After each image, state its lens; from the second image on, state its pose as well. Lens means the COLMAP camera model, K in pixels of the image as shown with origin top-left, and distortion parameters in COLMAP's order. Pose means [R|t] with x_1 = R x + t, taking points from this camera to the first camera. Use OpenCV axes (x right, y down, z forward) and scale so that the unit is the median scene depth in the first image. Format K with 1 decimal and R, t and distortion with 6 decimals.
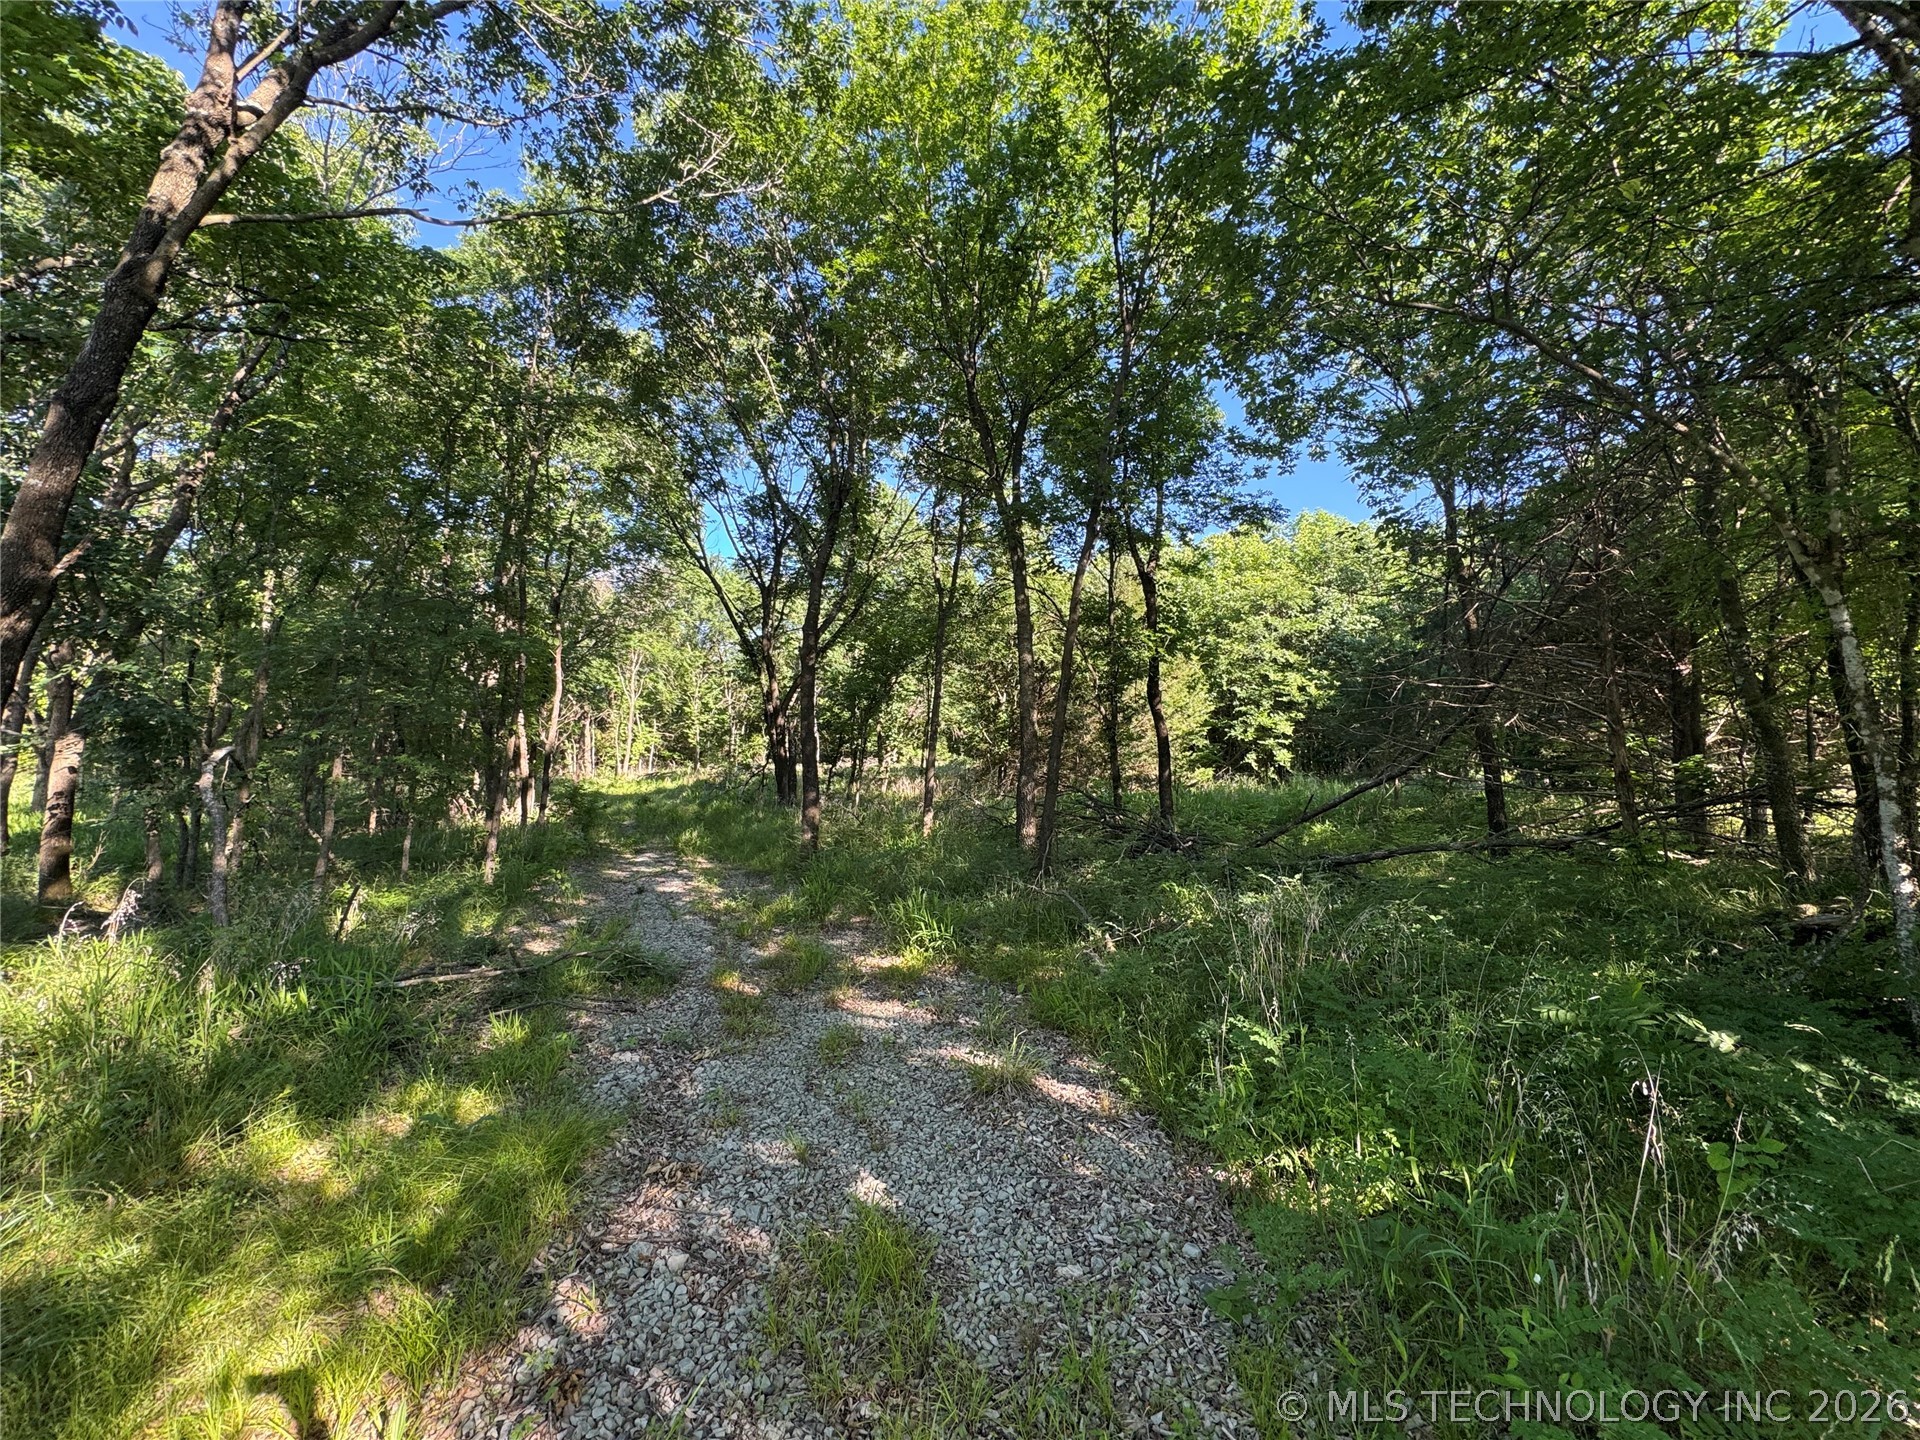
lens RADIAL K [[763.8, 0, 955.7], [0, 763.8, 730.5], [0, 0, 1]] dist [-0.001838, 0.000262]
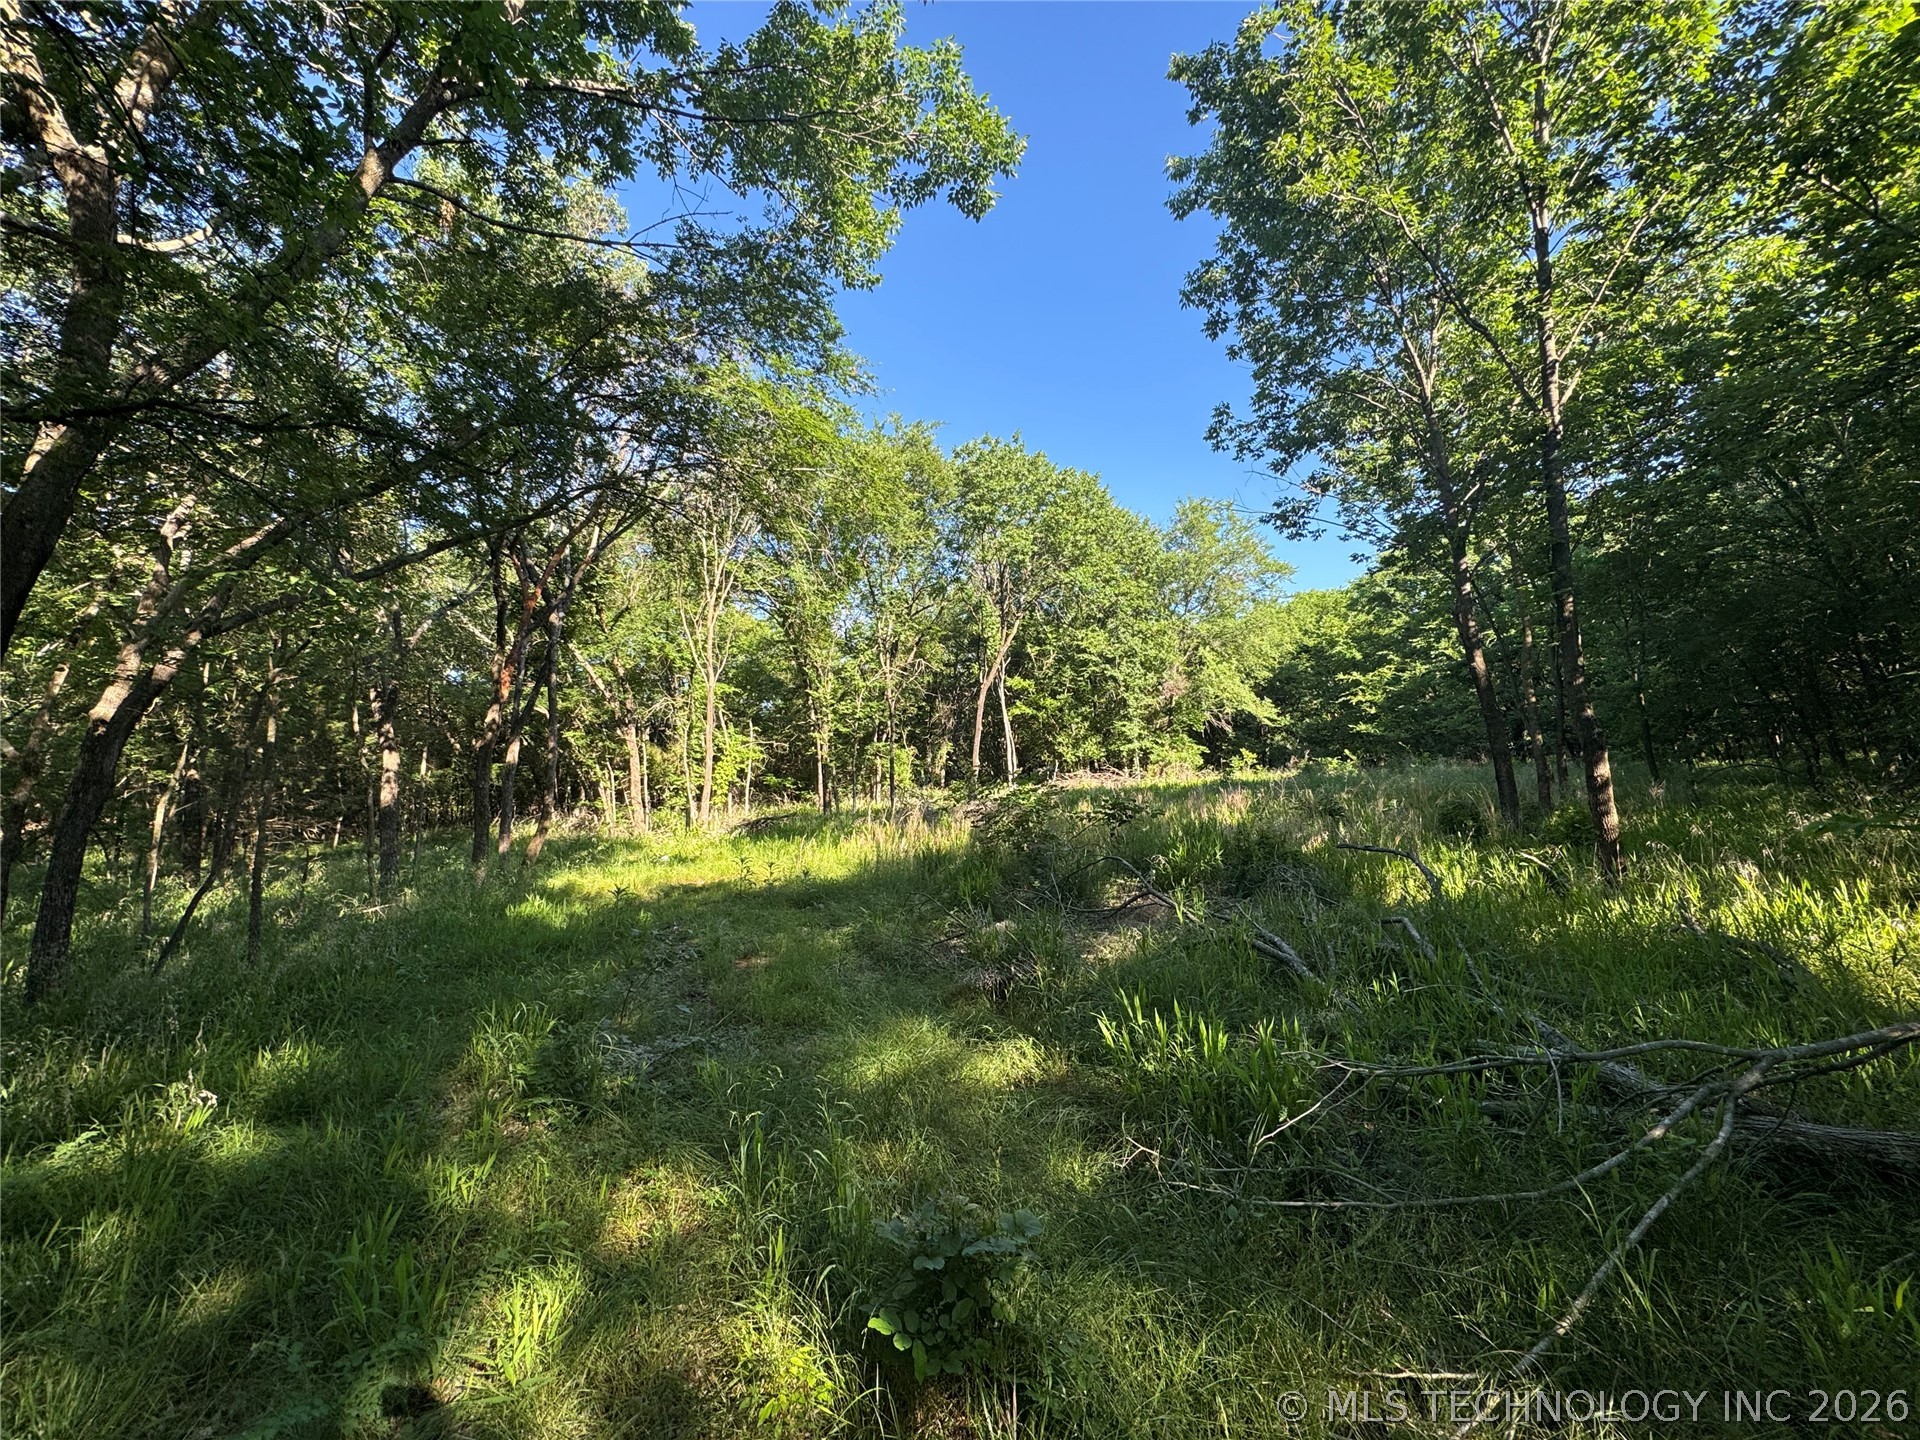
lens RADIAL K [[763.8, 0, 959.1], [0, 763.8, 716.3], [0, 0, 1]] dist [-0.001838, 0.000262]
pose [[0.994959, -0.062306, -0.078578, -0.759855], [0.059452, 0.997502, -0.038147, 0.051338], [0.080758, 0.033283, 0.996178, 1.746951]]
